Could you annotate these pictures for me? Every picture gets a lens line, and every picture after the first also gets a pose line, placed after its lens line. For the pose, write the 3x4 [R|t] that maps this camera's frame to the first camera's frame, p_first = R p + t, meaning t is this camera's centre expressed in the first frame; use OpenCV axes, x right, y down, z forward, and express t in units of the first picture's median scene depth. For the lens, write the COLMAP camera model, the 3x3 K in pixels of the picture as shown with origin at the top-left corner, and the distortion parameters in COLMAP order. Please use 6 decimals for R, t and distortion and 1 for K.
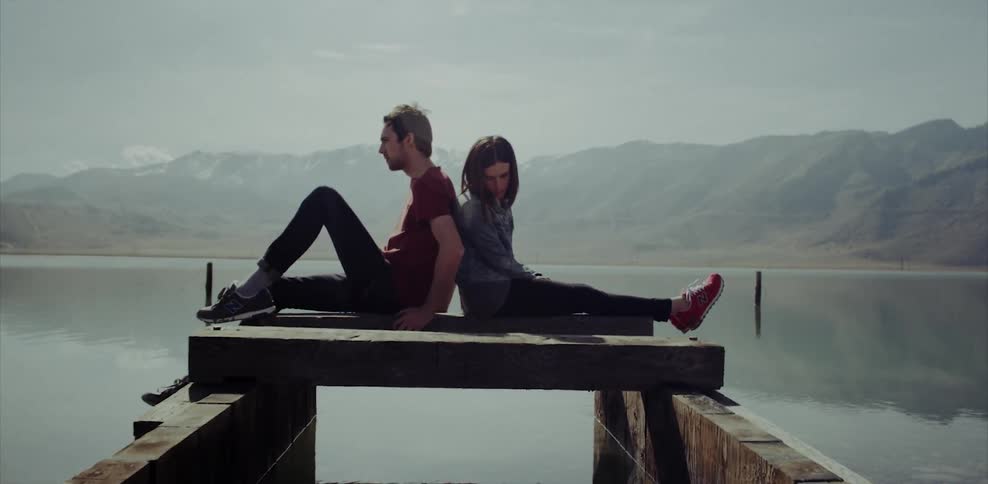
lens RADIAL K [[902.5, 0, 503.4], [0, 902.5, 238.5], [0, 0, 1]] dist [-0.075158, 0.013516]
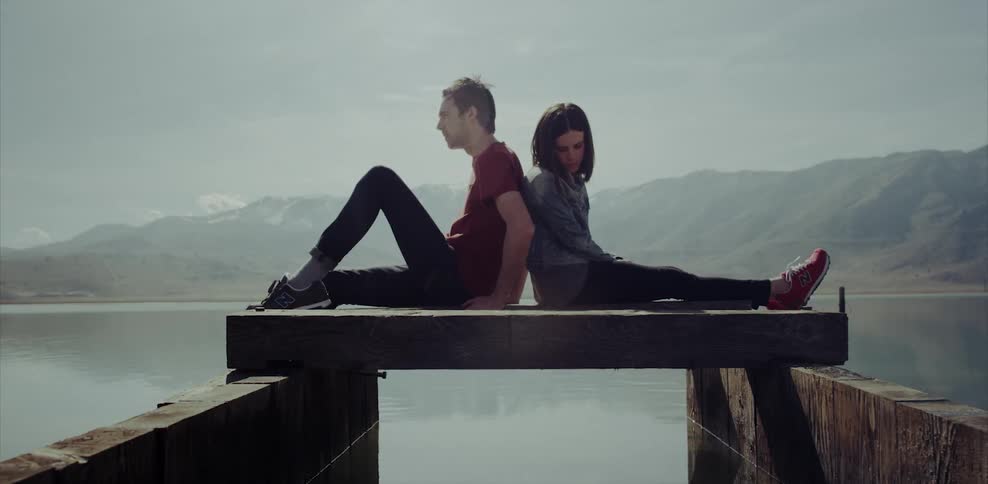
lens RADIAL K [[885.2, 0, 501.7], [0, 885.2, 247.2], [0, 0, 1]] dist [-0.079543, 0.038264]
pose [[0.996606, -0.033419, -0.075232, -0.011225], [0.030163, 0.998576, -0.044005, 0.065590], [0.076595, 0.041586, 0.996195, 0.115833]]
